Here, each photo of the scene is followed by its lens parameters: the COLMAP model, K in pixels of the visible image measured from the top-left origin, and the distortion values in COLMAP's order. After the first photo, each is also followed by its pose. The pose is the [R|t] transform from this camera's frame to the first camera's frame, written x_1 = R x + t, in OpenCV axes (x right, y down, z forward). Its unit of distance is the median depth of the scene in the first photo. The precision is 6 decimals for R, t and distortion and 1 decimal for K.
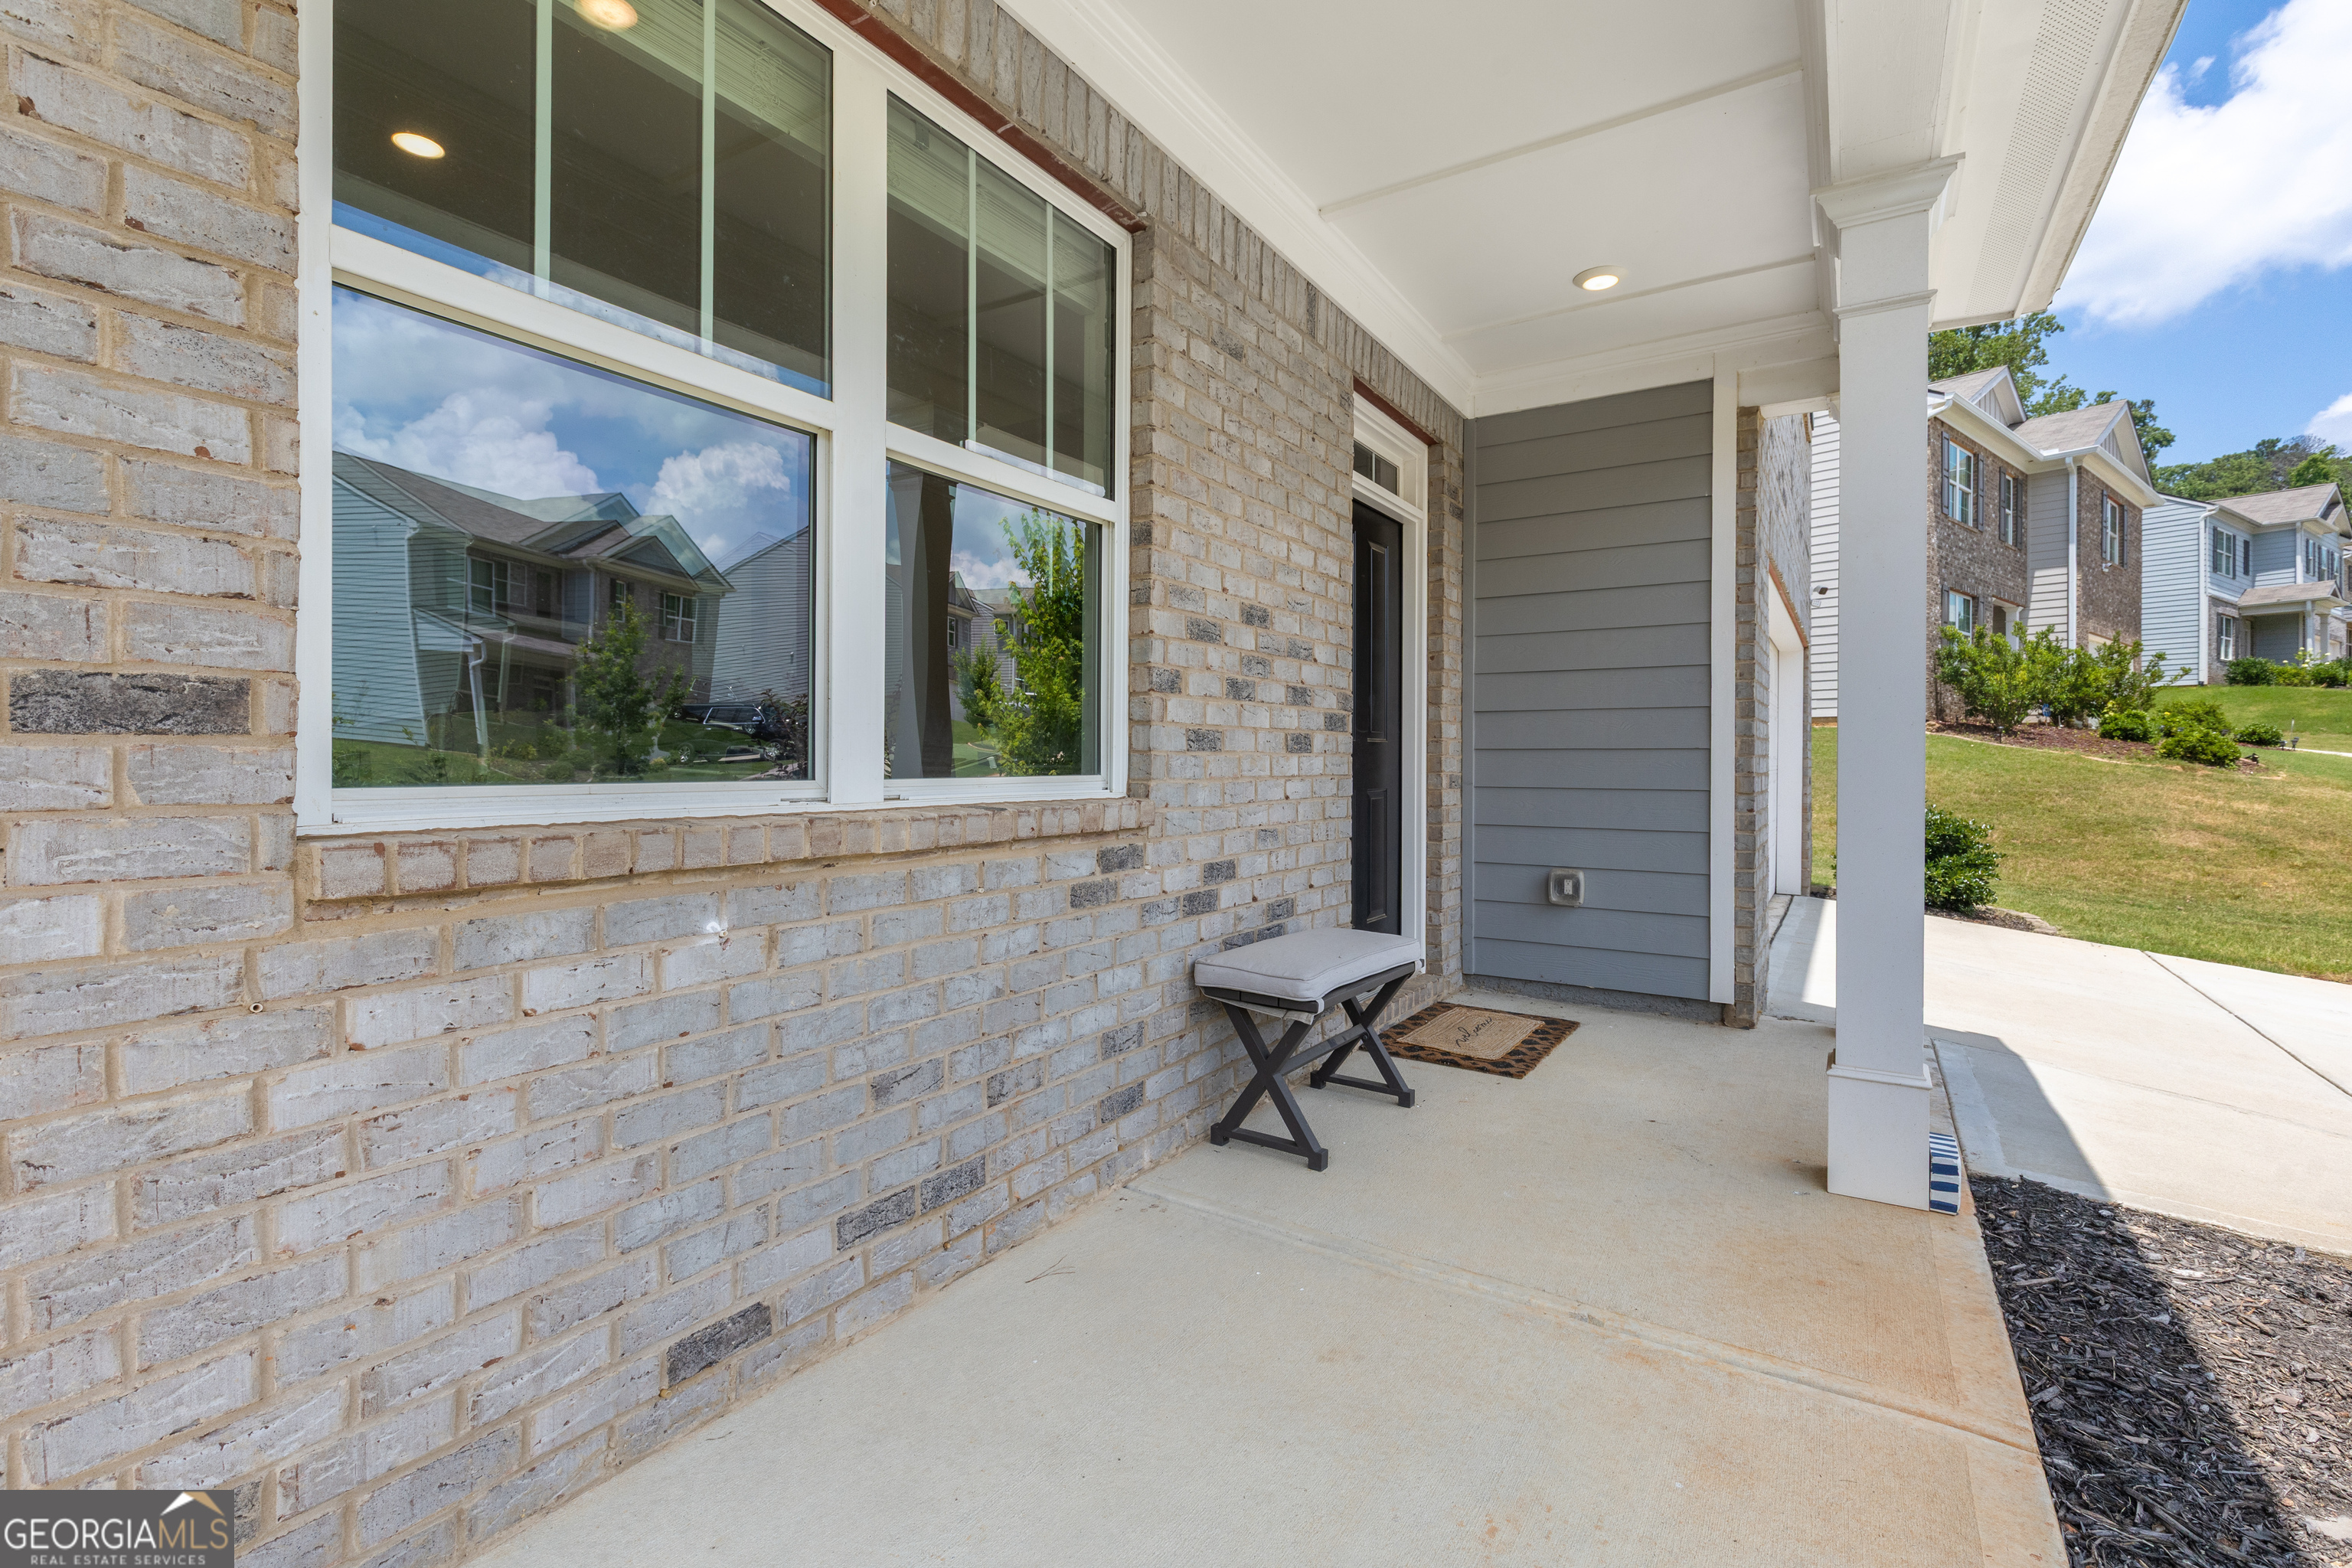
lens RADIAL K [[1064.9, 0, 1178.5], [0, 1064.9, 773.5], [0, 0, 1]] dist [0.006580, -0.001350]
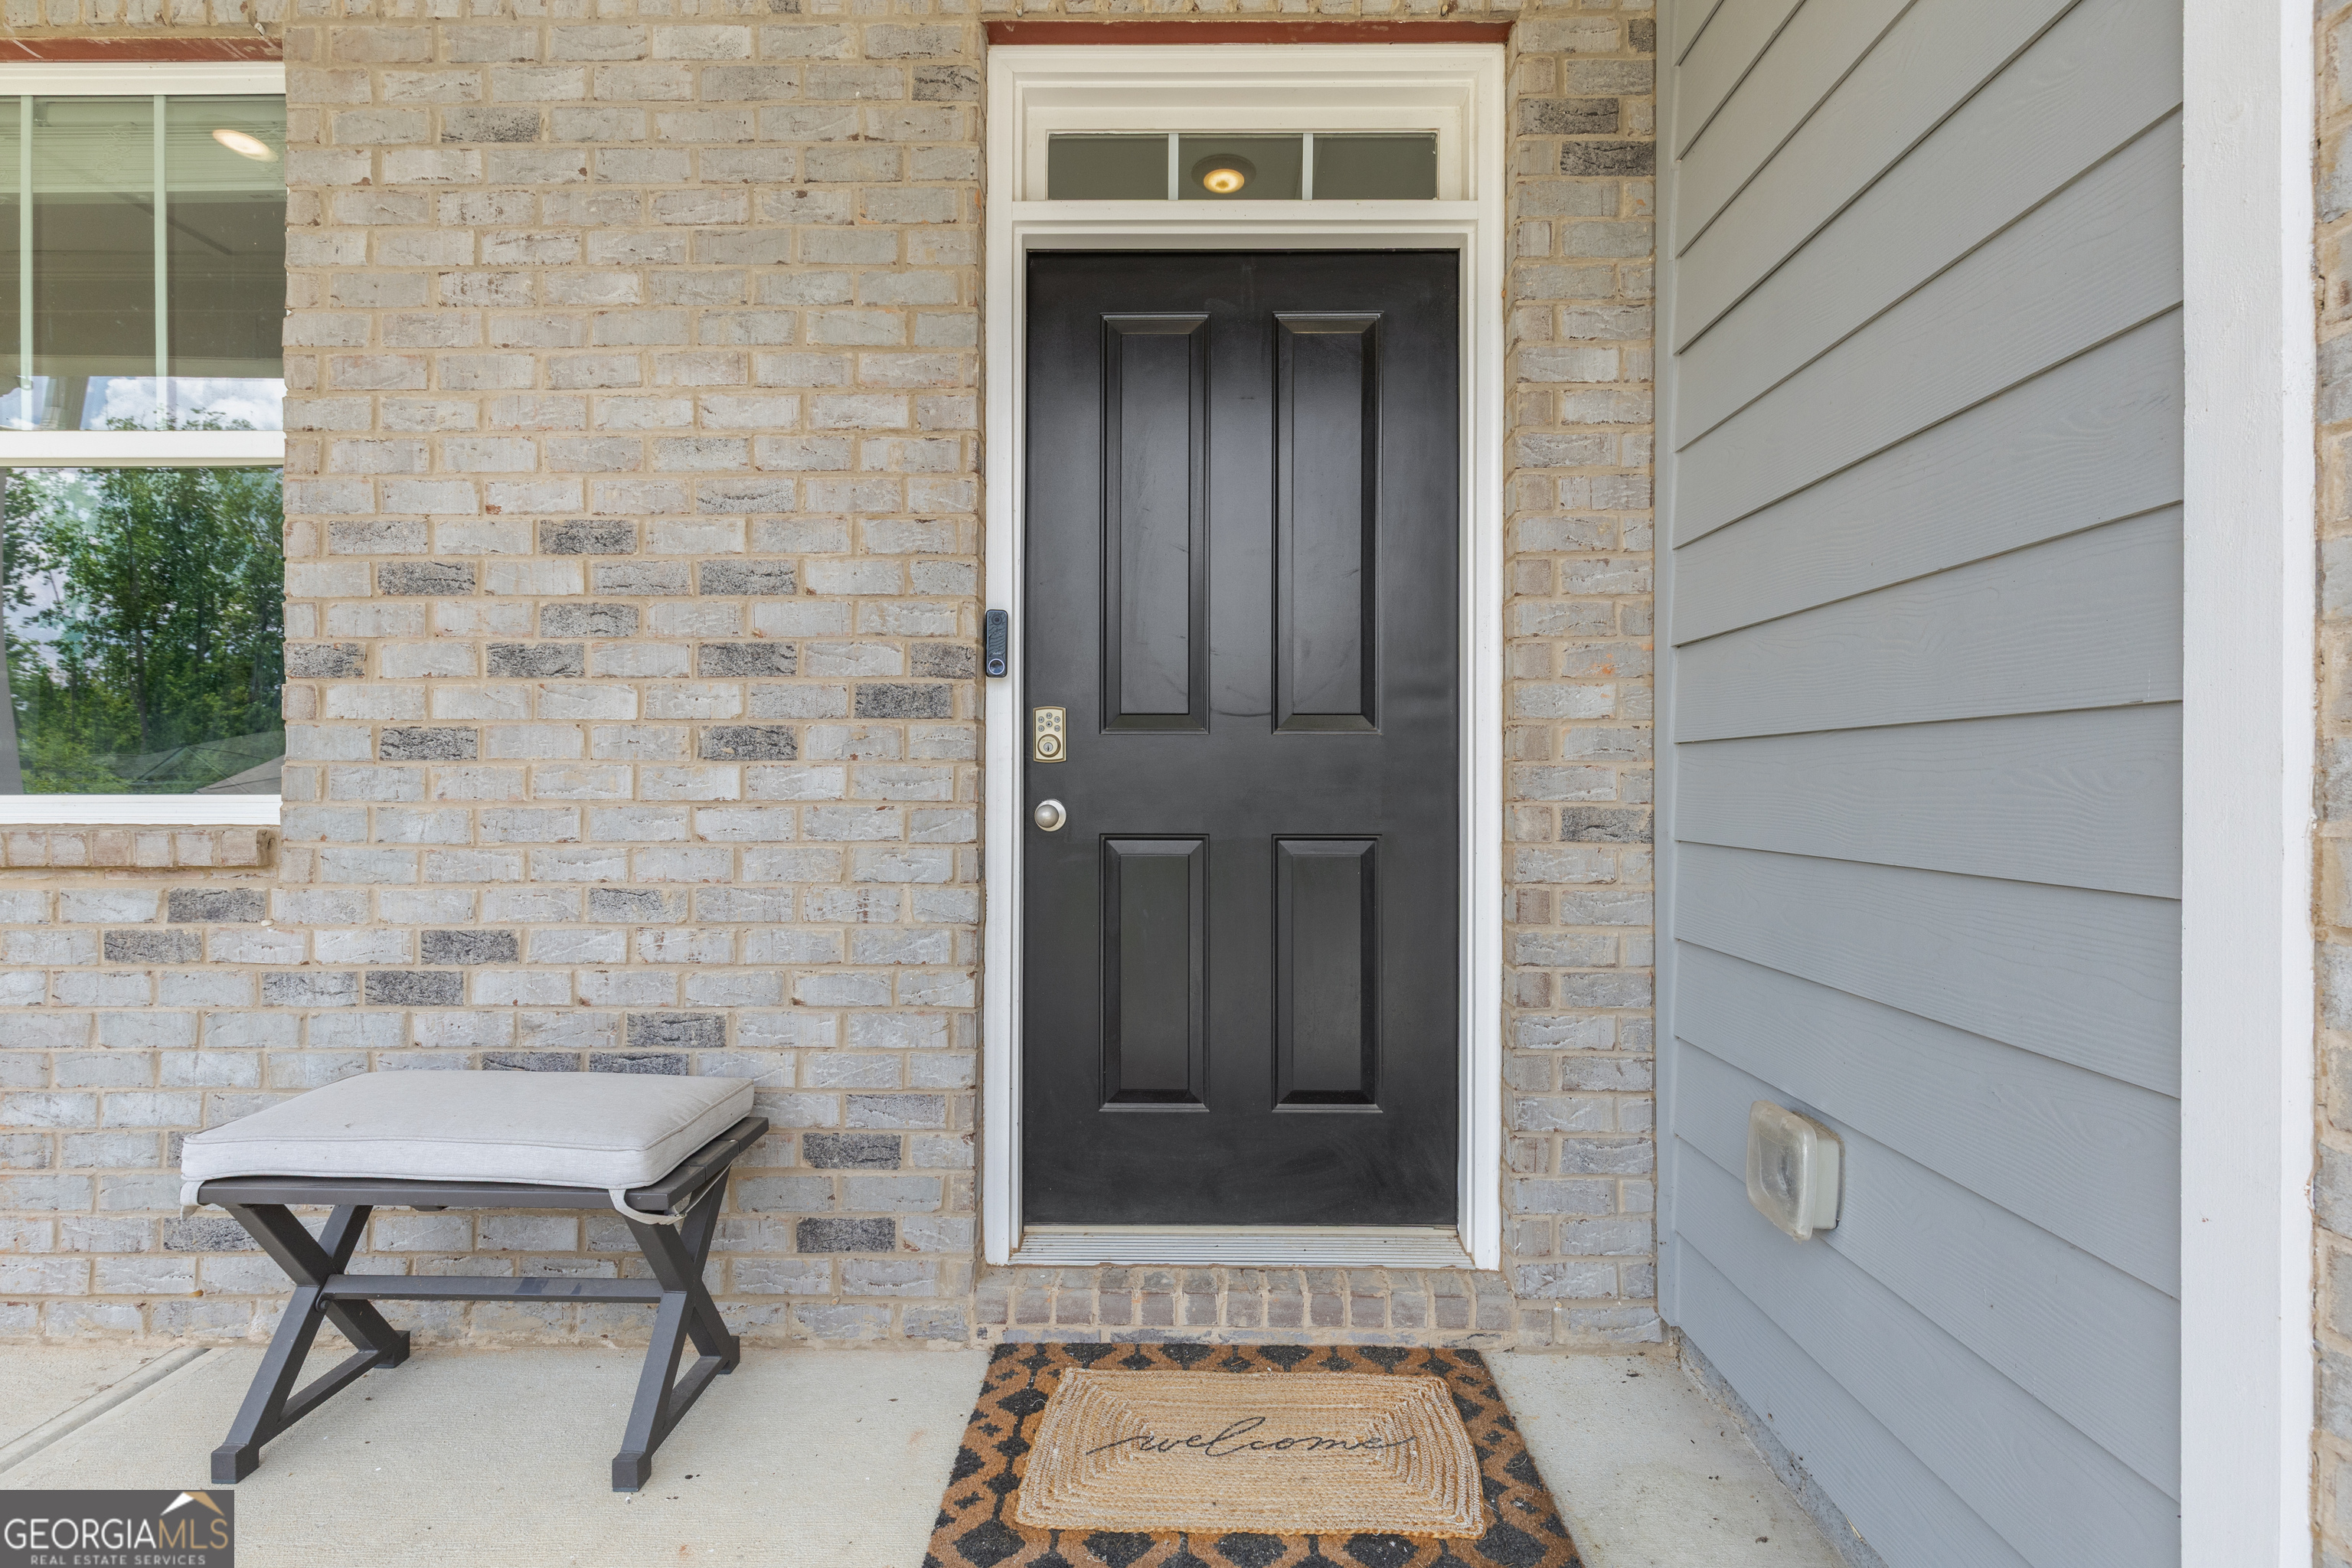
lens RADIAL K [[1064.9, 0, 1180.3], [0, 1064.9, 761.3], [0, 0, 1]] dist [0.006580, -0.001350]
pose [[0.525986, -0.002573, -0.850490, 0.868455], [-0.008051, 0.999936, -0.008004, -0.019465], [0.850455, 0.011057, 0.525931, 1.088914]]
